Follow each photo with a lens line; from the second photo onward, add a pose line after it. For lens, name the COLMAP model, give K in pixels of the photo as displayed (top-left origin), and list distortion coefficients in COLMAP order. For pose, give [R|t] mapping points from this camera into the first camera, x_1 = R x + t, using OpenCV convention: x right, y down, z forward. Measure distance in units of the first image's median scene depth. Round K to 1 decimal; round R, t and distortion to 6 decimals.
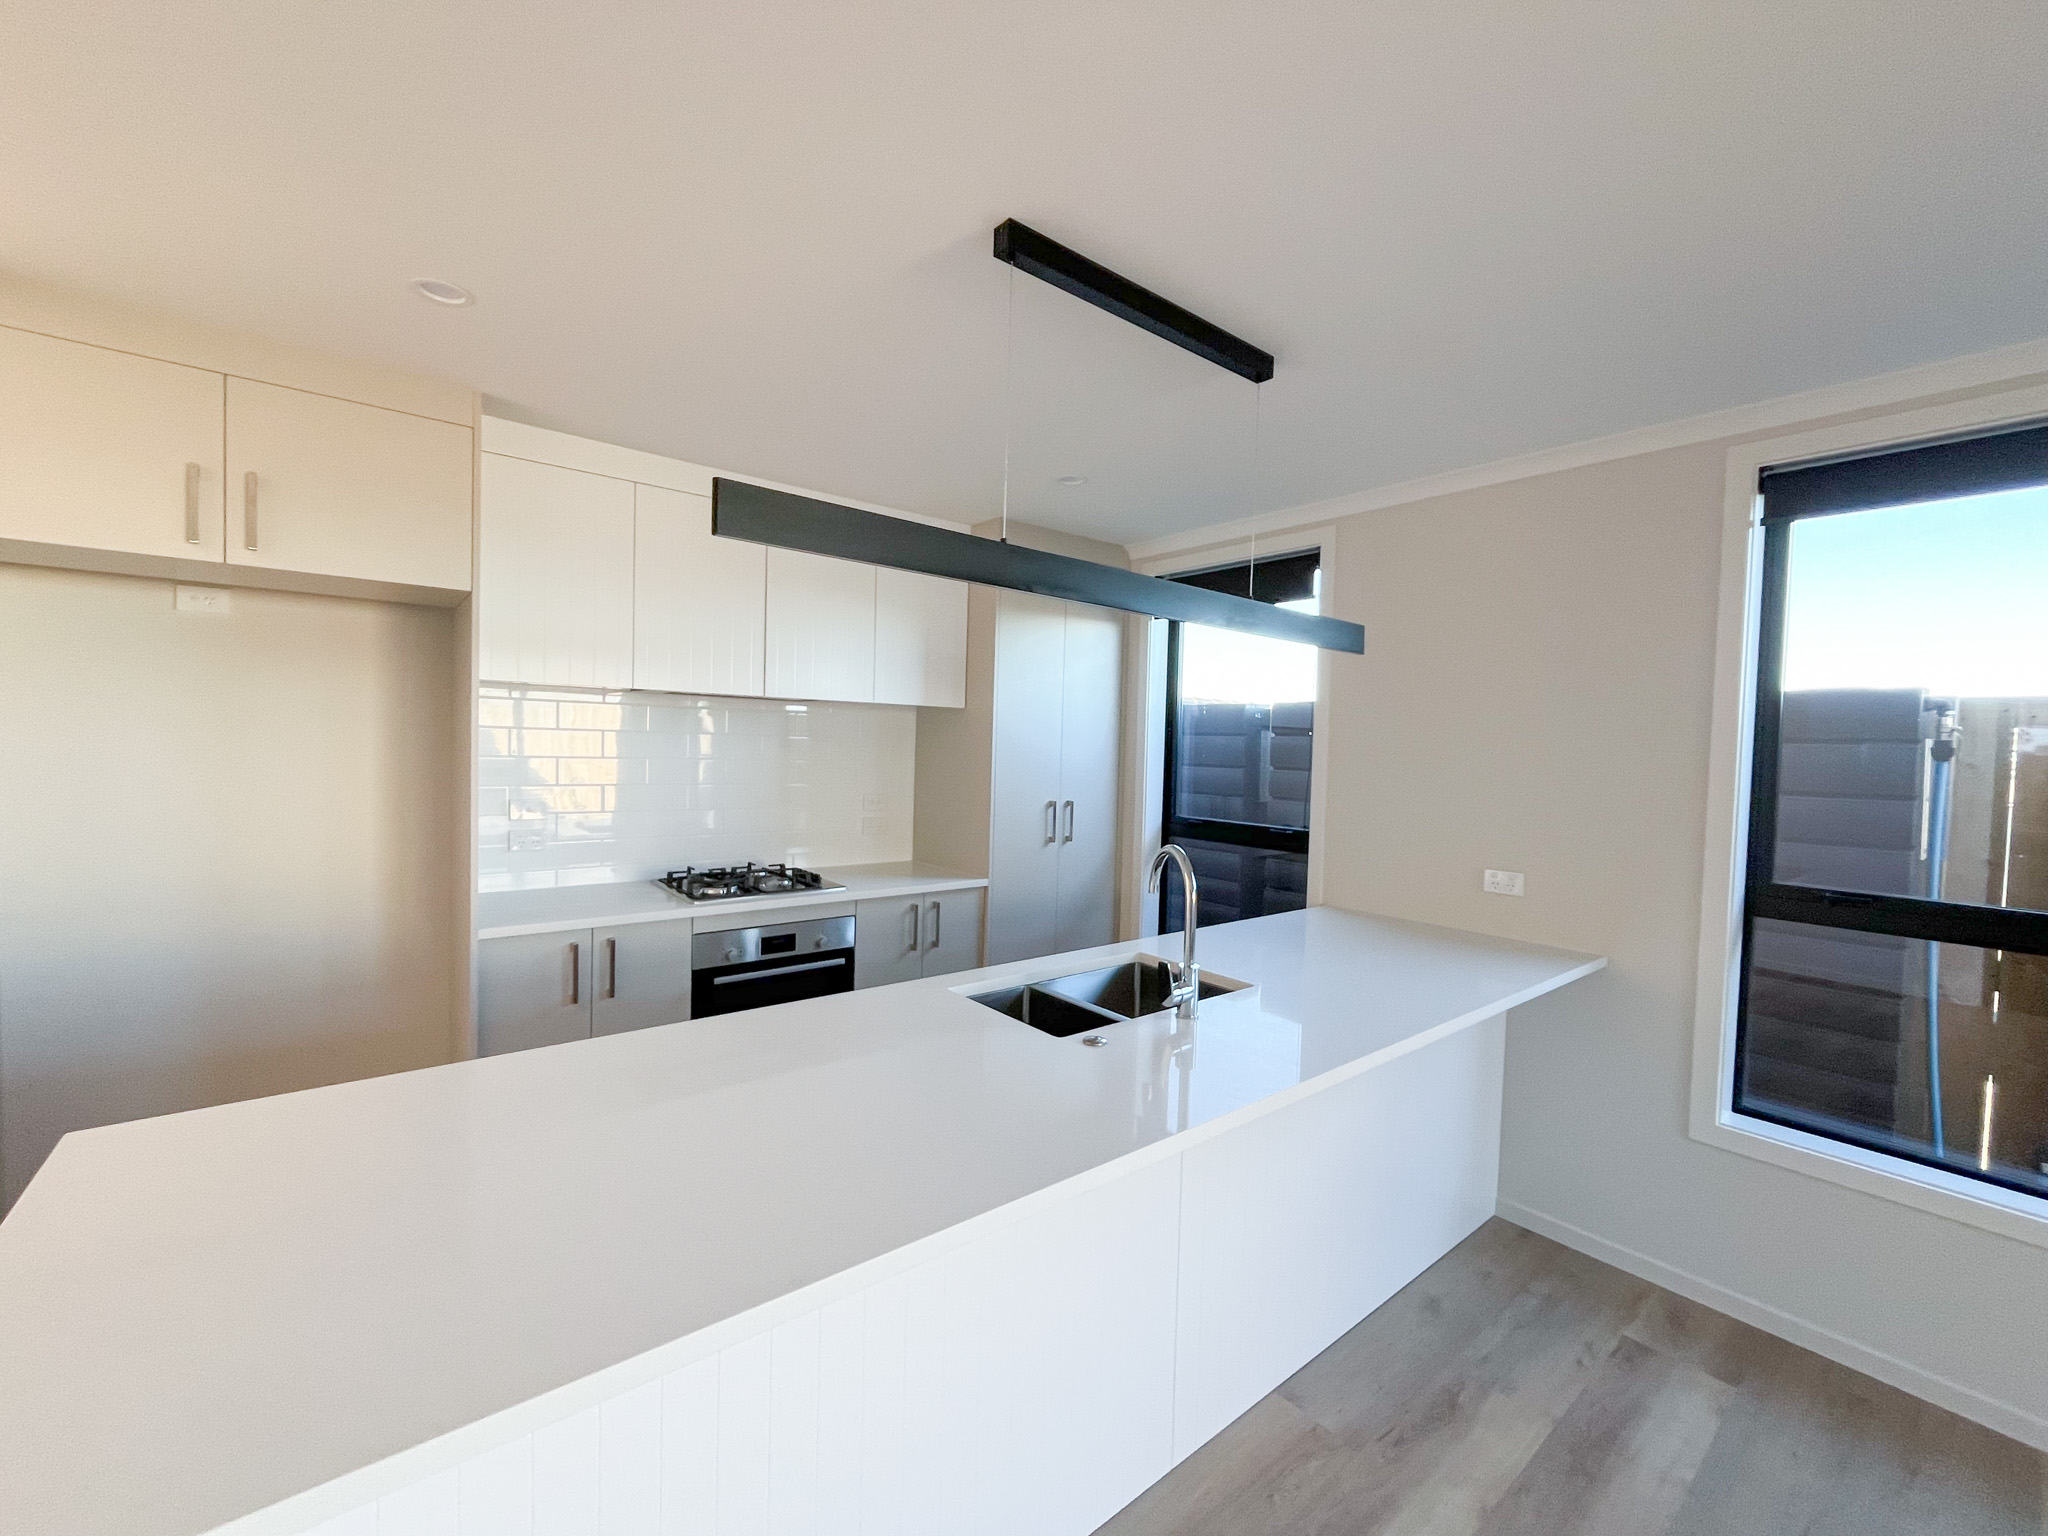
lens RADIAL K [[833.5, 0, 1024.0], [0, 833.5, 768.0], [0, 0, 1]] dist [-0.002923, -0.001033]
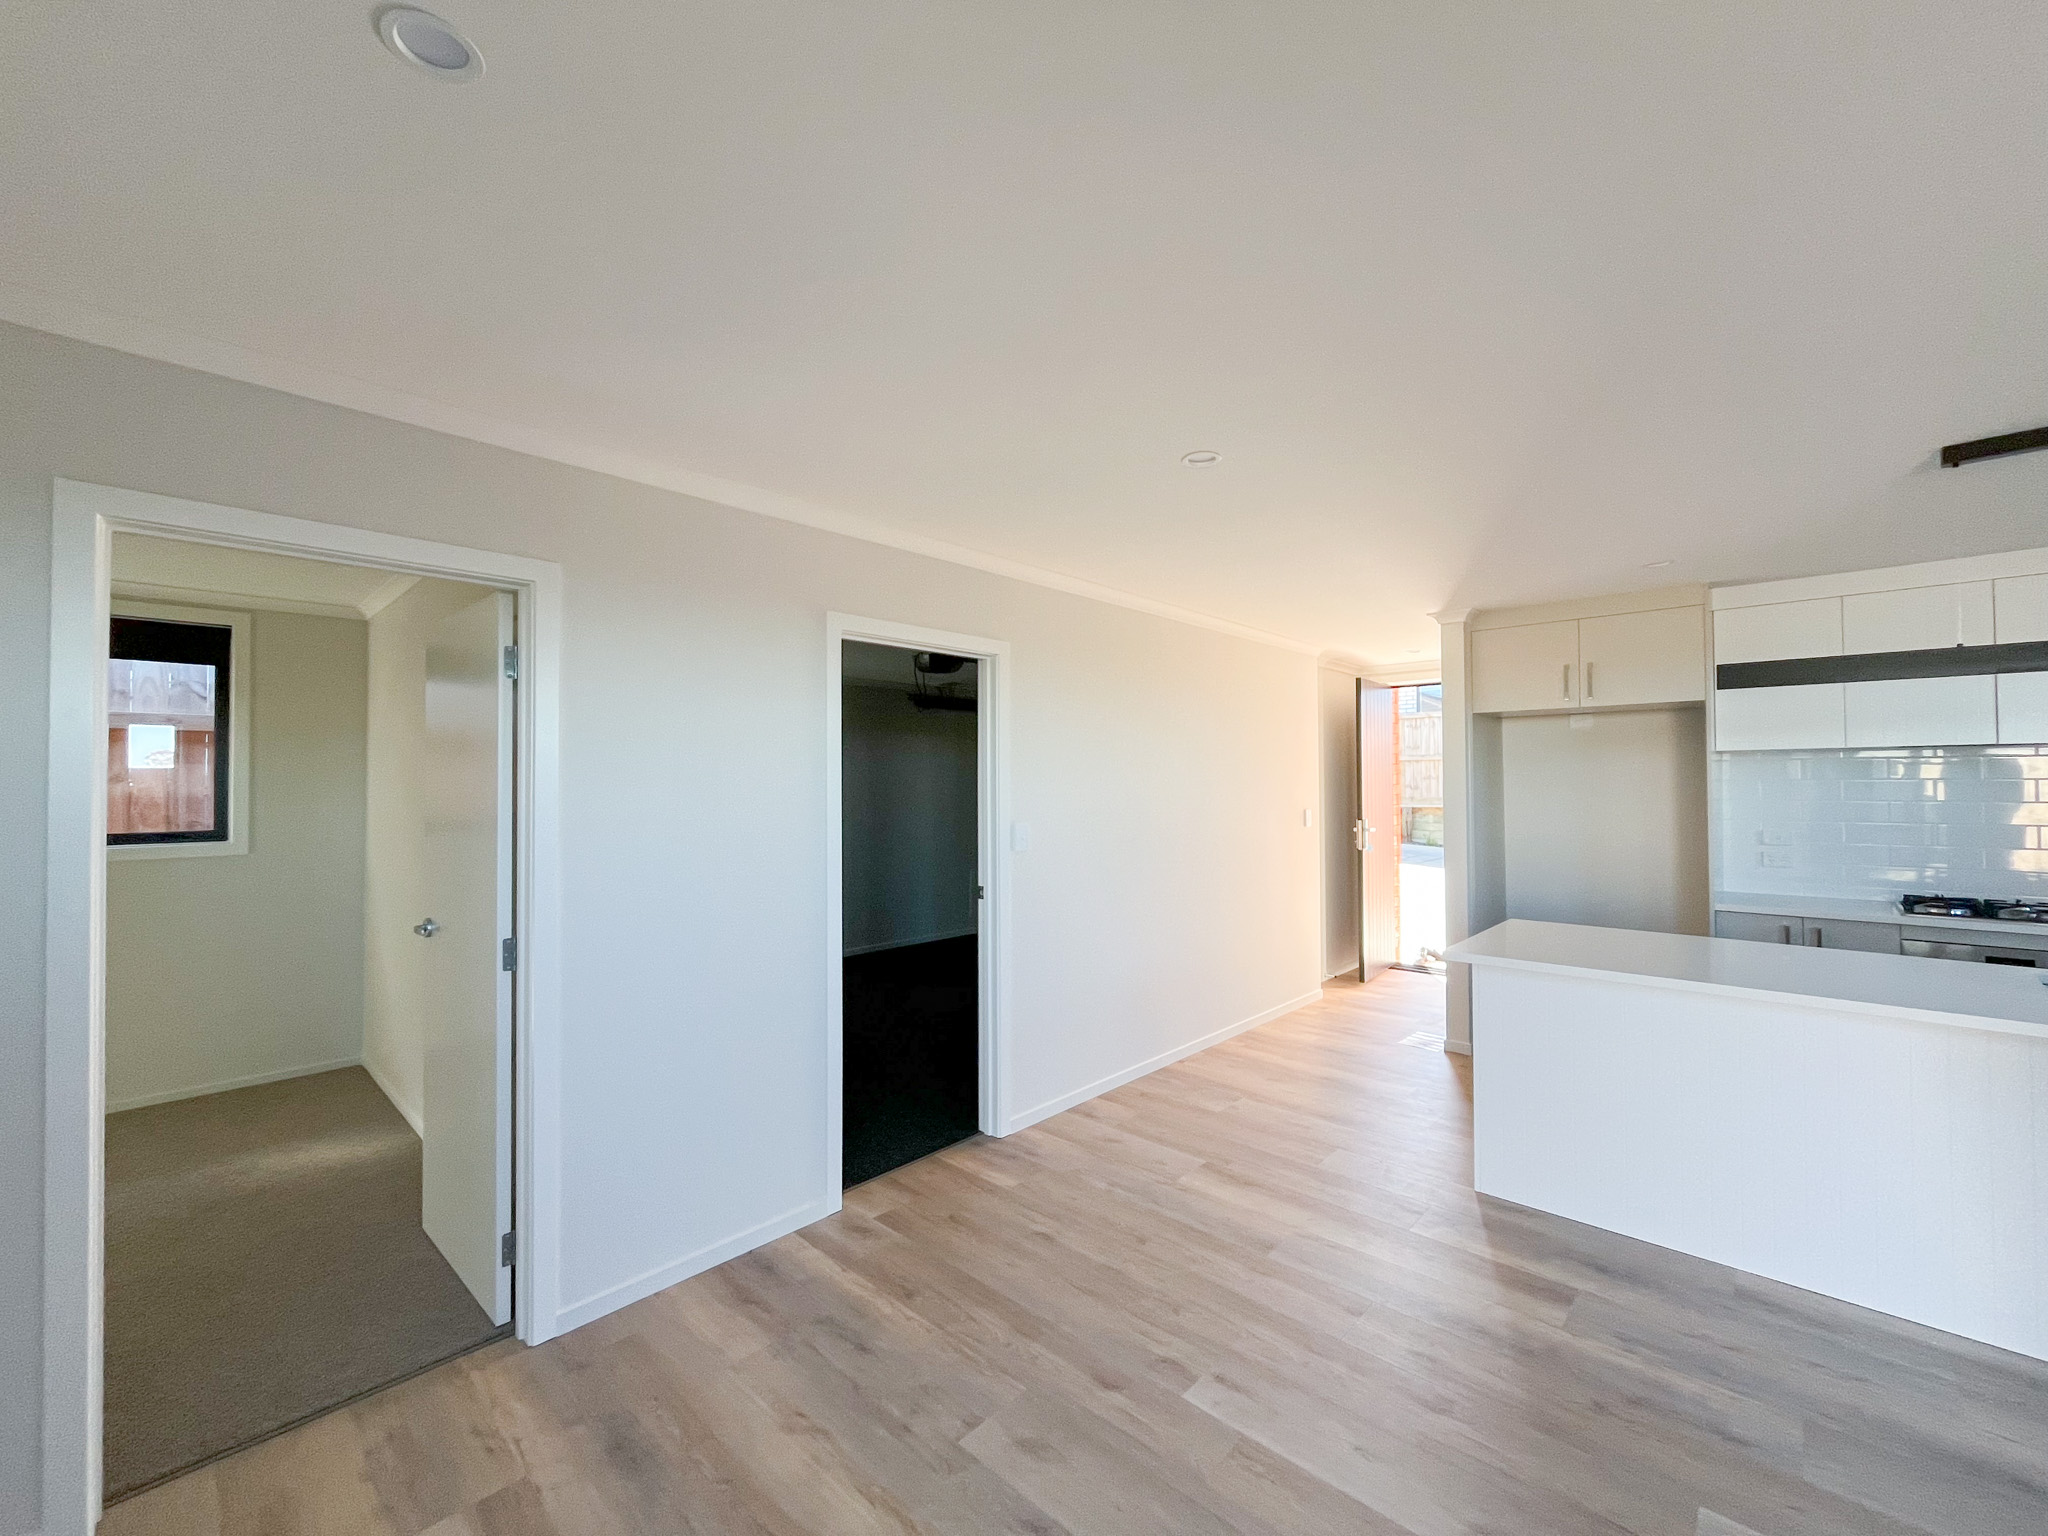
lens RADIAL K [[833.5, 0, 1024.0], [0, 833.5, 768.0], [0, 0, 1]] dist [-0.002923, -0.001033]
pose [[0.140328, -0.053364, -0.988666, 0.657384], [-0.029728, 0.997869, -0.058081, 0.052145], [0.989659, 0.037542, 0.138443, -0.489217]]
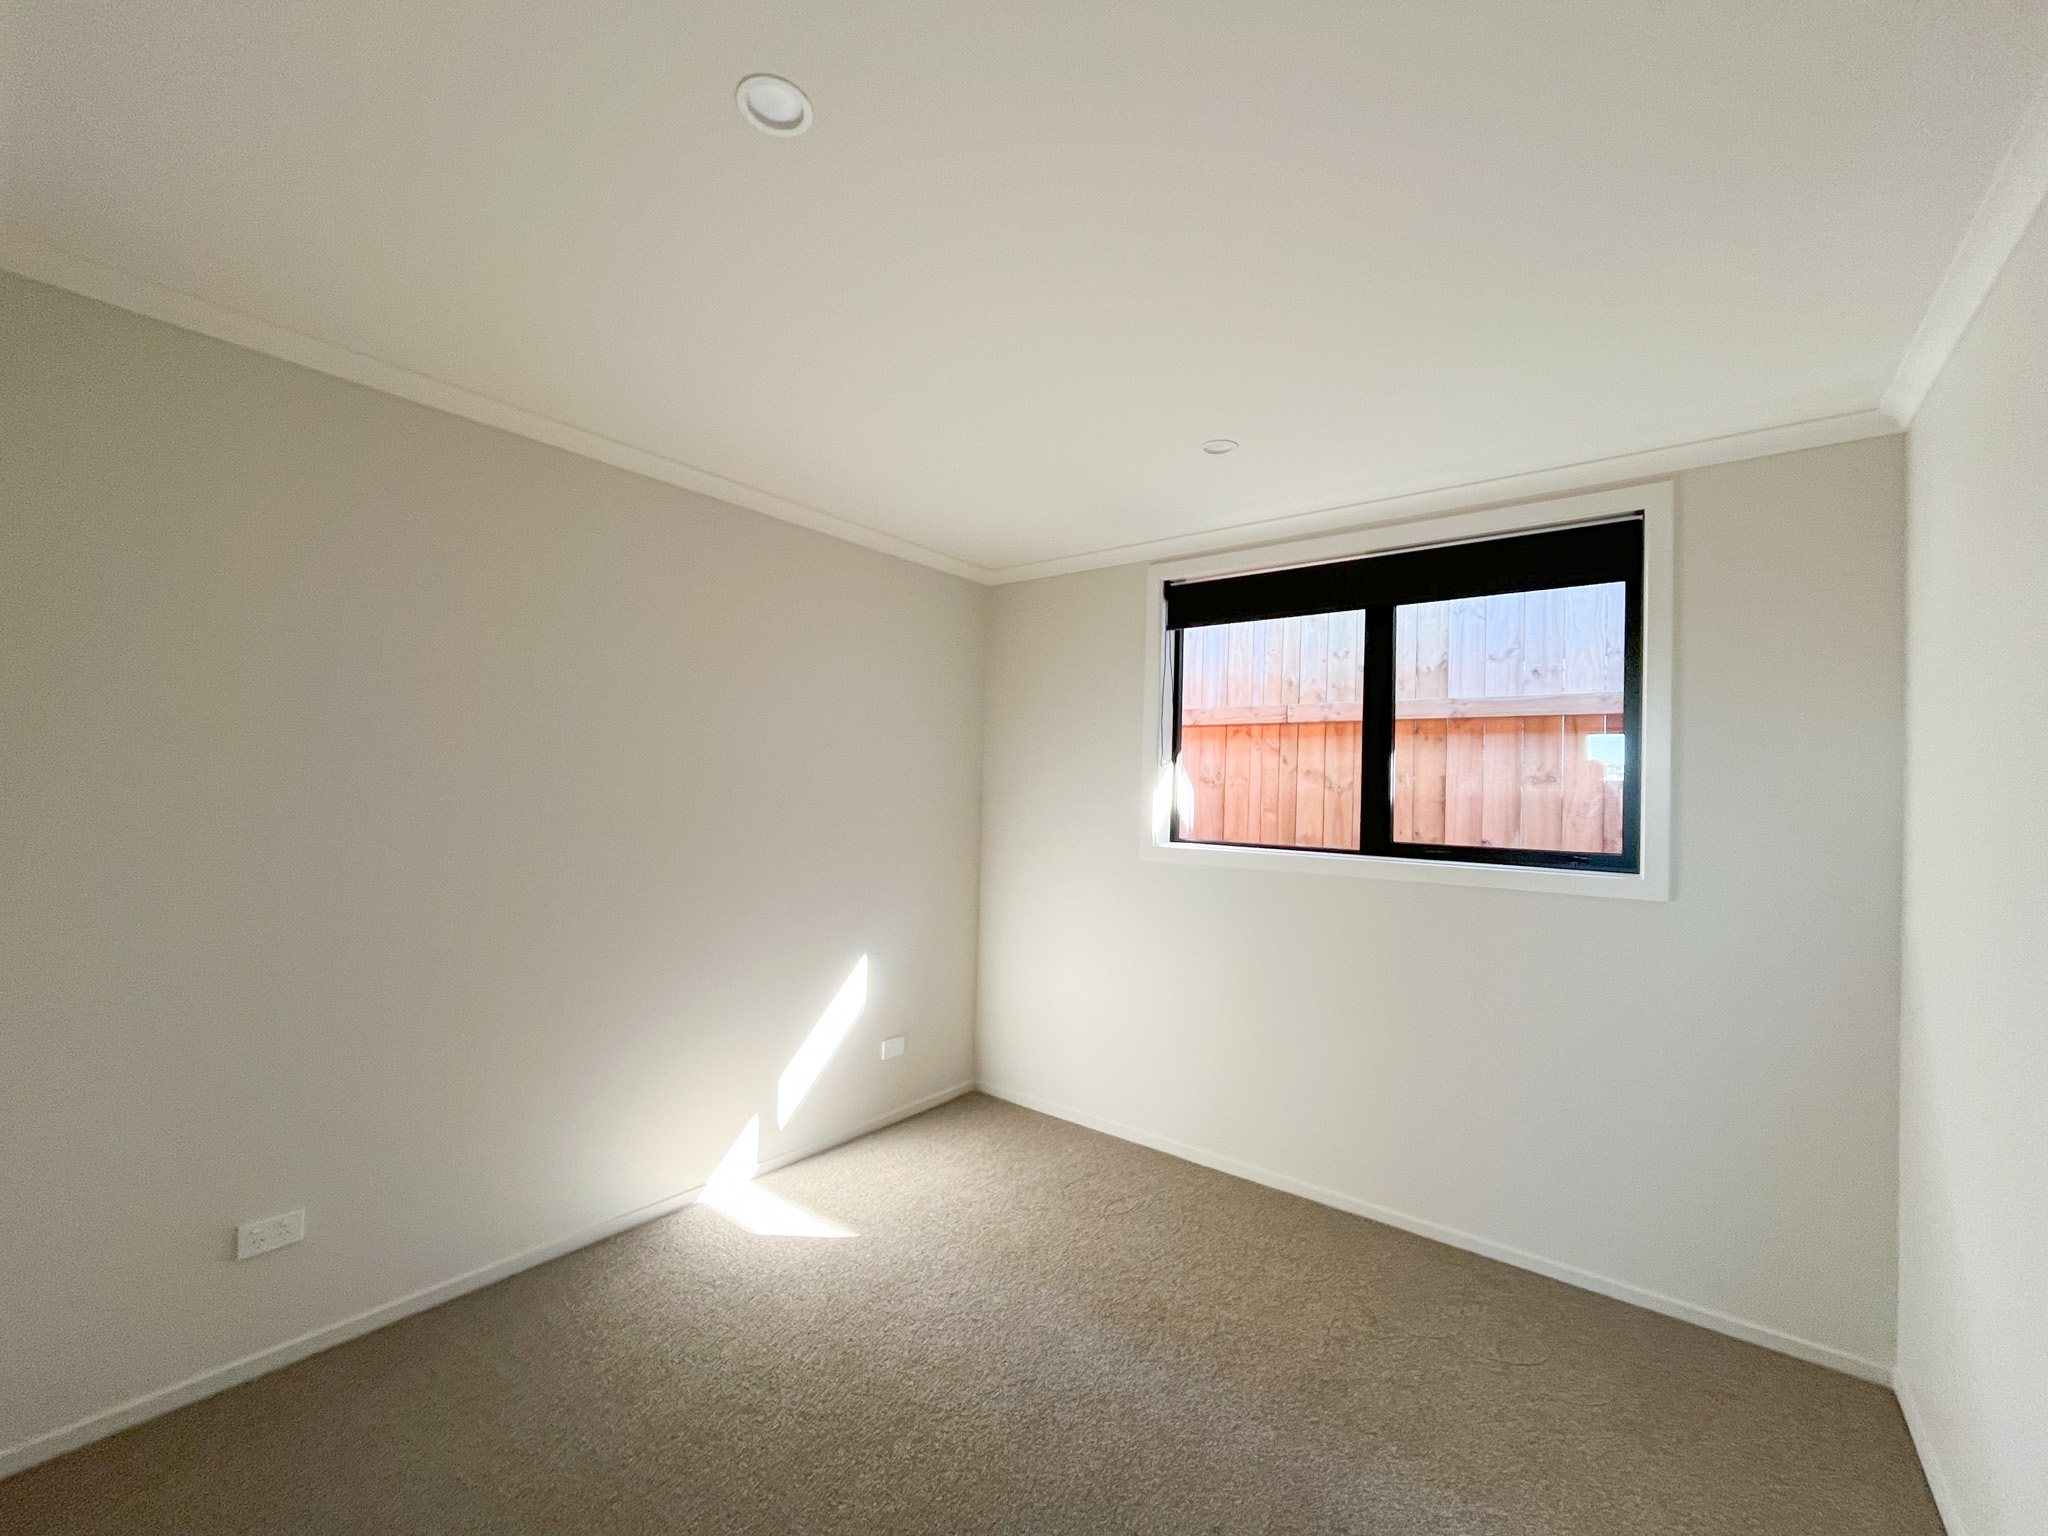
lens RADIAL K [[833.5, 0, 1024.0], [0, 833.5, 768.0], [0, 0, 1]] dist [-0.002923, -0.001033]
pose [[-0.970803, -0.070268, -0.229354, -0.144816], [-0.073391, 0.997290, 0.005105, 0.069224], [0.228374, 0.021788, -0.973330, -0.963917]]
